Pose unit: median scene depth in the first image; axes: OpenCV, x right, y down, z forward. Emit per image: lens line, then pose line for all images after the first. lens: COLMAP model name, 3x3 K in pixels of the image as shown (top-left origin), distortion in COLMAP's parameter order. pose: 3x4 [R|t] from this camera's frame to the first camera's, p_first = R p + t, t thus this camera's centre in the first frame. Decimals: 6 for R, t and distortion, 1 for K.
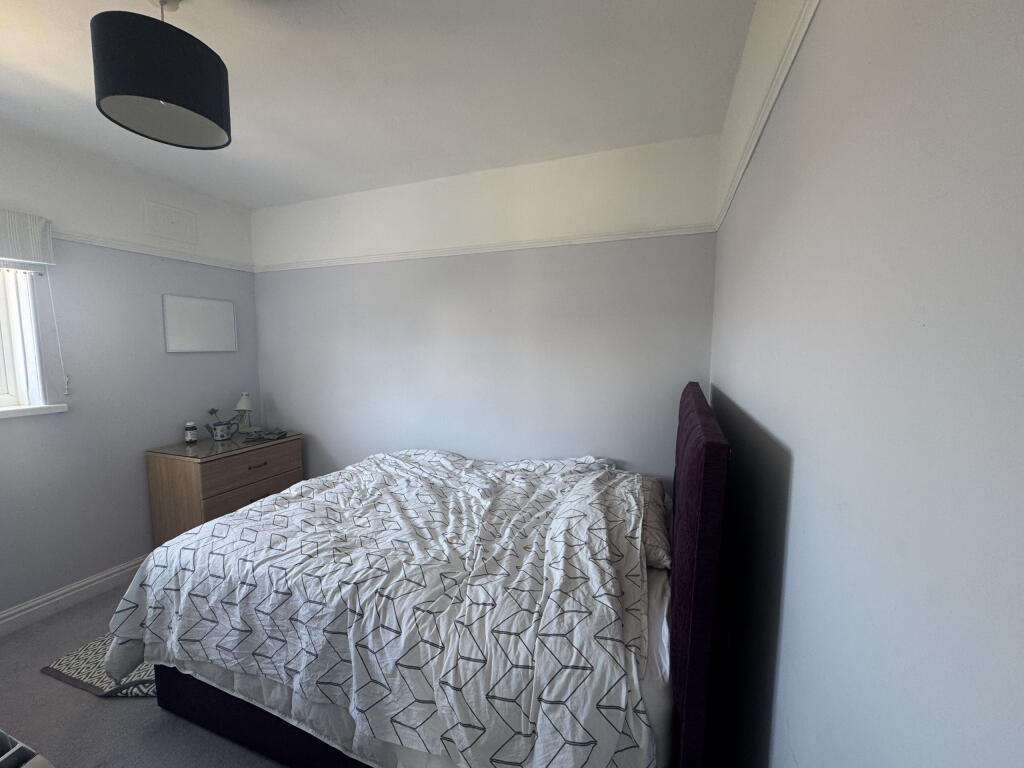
lens RADIAL K [[408.4, 0, 513.1], [0, 408.4, 384.0], [0, 0, 1]] dist [-0.000166, -0.000064]
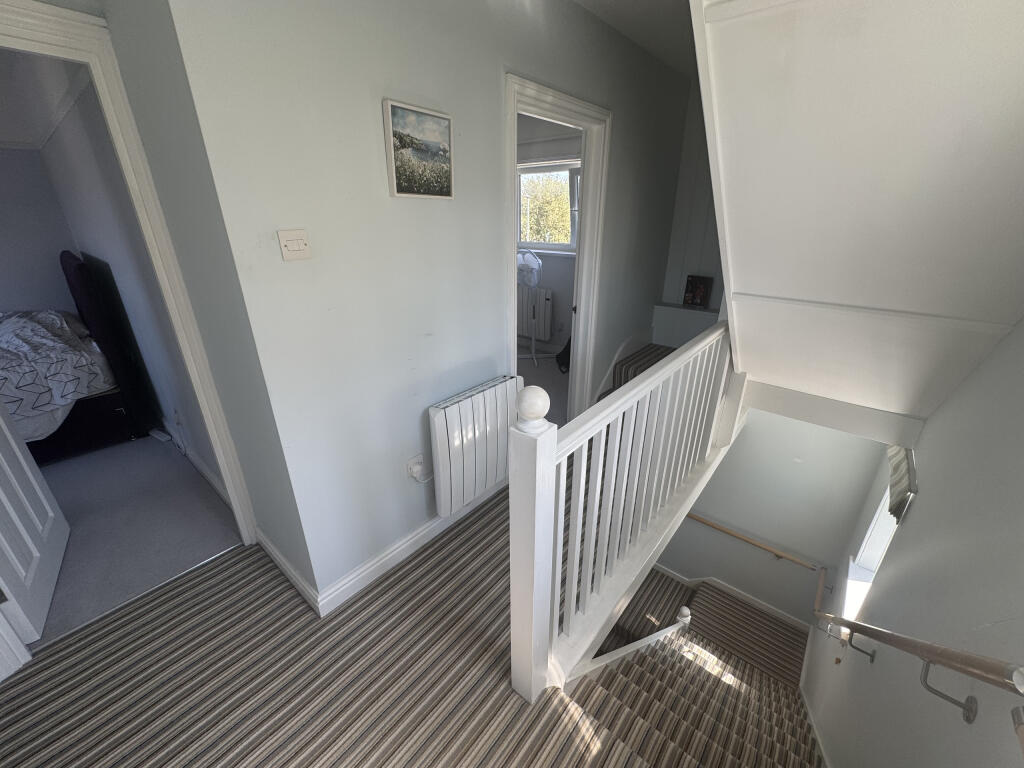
lens RADIAL K [[408.4, 0, 513.1], [0, 408.4, 384.0], [0, 0, 1]] dist [-0.000166, -0.000064]
pose [[0.339075, -0.366208, 0.866557, -0.893872], [0.093480, 0.929681, 0.356306, 0.117538], [-0.936104, -0.039808, 0.349464, -2.021460]]
